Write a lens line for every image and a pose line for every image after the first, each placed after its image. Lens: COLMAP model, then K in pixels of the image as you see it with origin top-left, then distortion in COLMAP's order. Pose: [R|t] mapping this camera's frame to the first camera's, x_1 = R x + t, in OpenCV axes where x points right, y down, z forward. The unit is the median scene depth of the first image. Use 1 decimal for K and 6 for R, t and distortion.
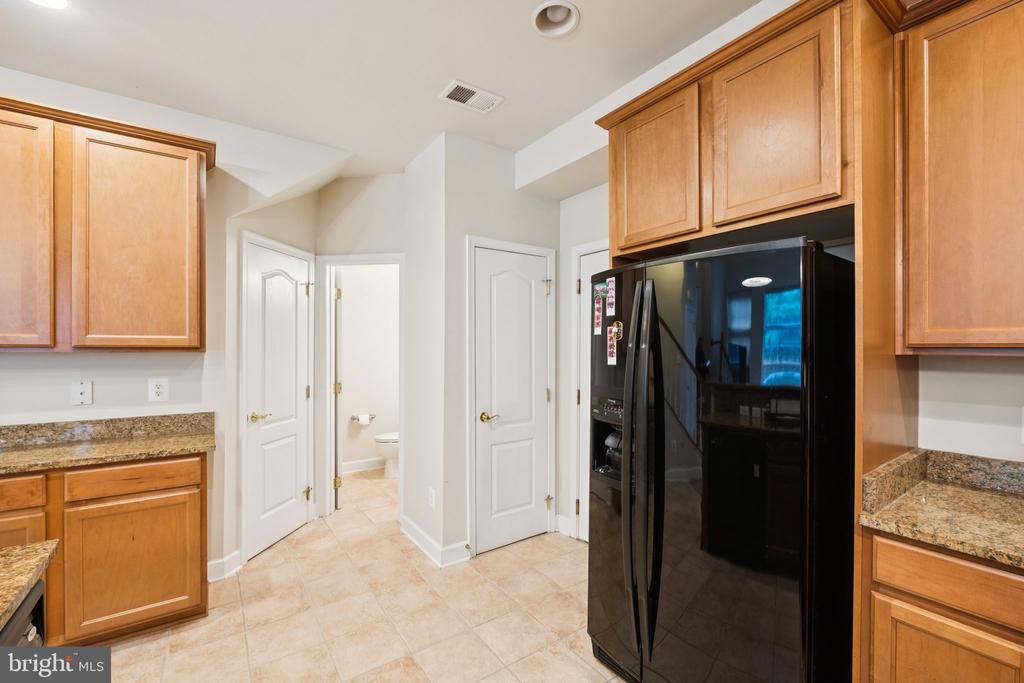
lens RADIAL K [[428.8, 0, 513.5], [0, 428.8, 348.5], [0, 0, 1]] dist [-0.009517, 0.000151]
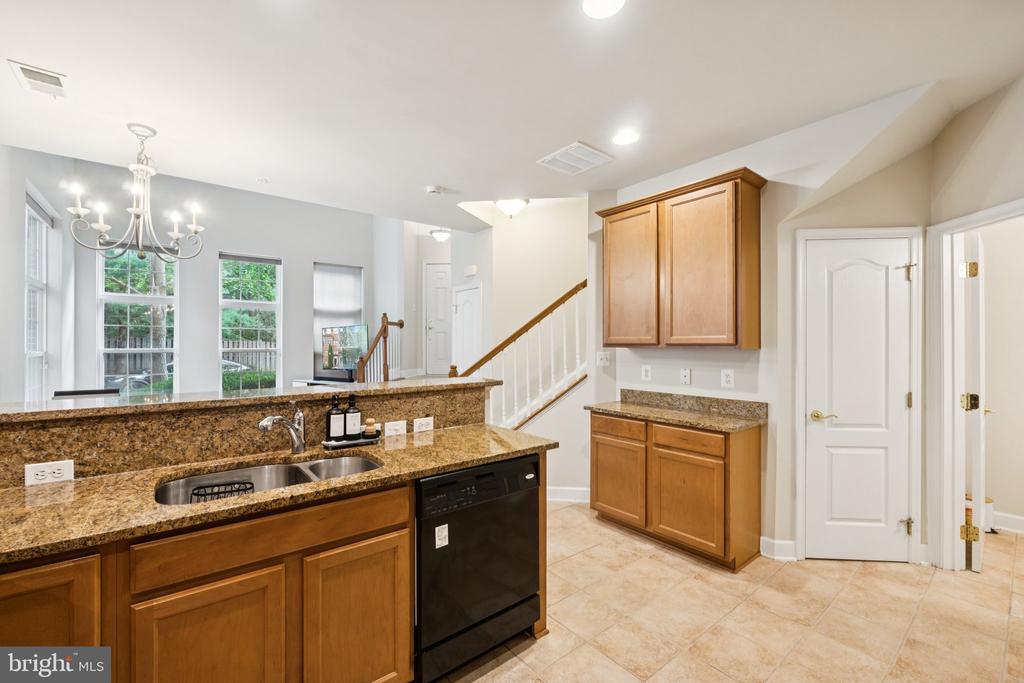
lens RADIAL K [[428.8, 0, 508.4], [0, 428.8, 342.8], [0, 0, 1]] dist [-0.009517, 0.000151]
pose [[0.058241, -0.005477, -0.998288, 0.429907], [-0.002020, 0.999982, -0.005604, -0.000183], [0.998301, 0.002342, 0.058229, 0.310479]]
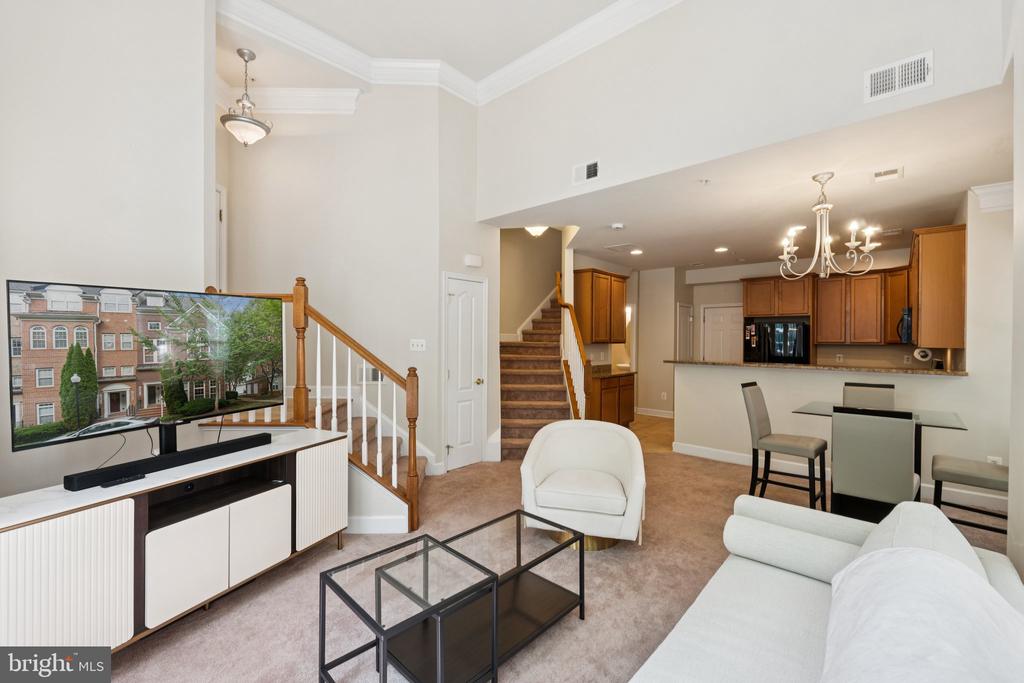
lens RADIAL K [[428.8, 0, 511.7], [0, 428.8, 340.1], [0, 0, 1]] dist [-0.009517, 0.000151]
pose [[0.976996, 0.003078, 0.213236, -2.298334], [-0.003645, 0.999991, 0.002268, -0.019023], [-0.213227, -0.002993, 0.976998, -1.966823]]
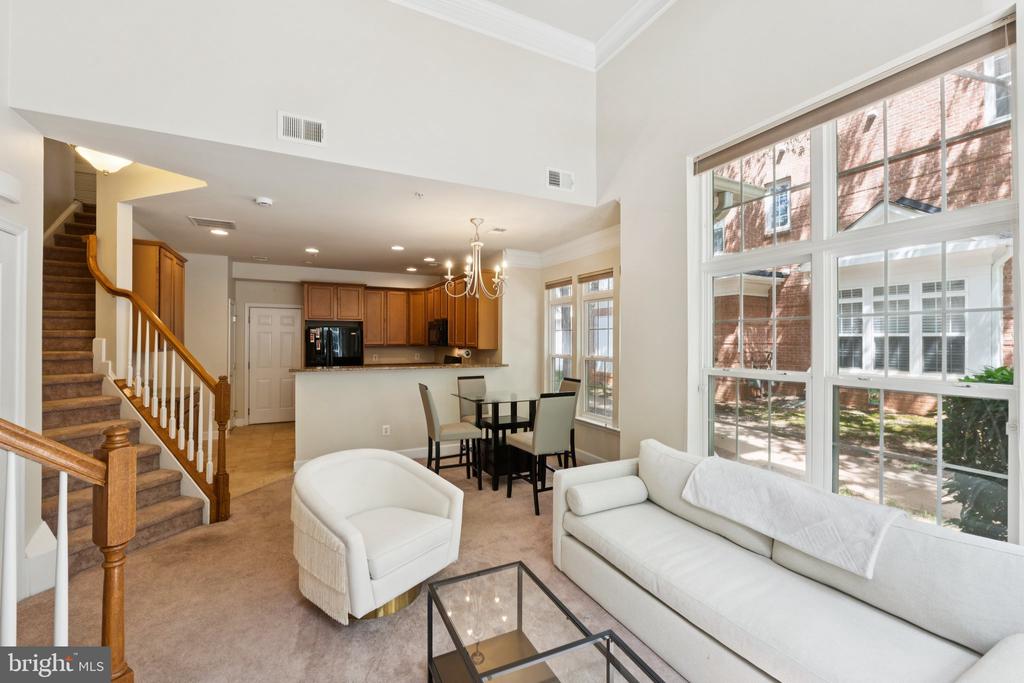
lens RADIAL K [[428.8, 0, 509.1], [0, 428.8, 341.3], [0, 0, 1]] dist [-0.009517, 0.000151]
pose [[0.151255, -0.003517, 0.988489, -2.856153], [-0.002713, 0.999988, 0.003973, -0.050910], [-0.988491, -0.003282, 0.151244, -1.143811]]
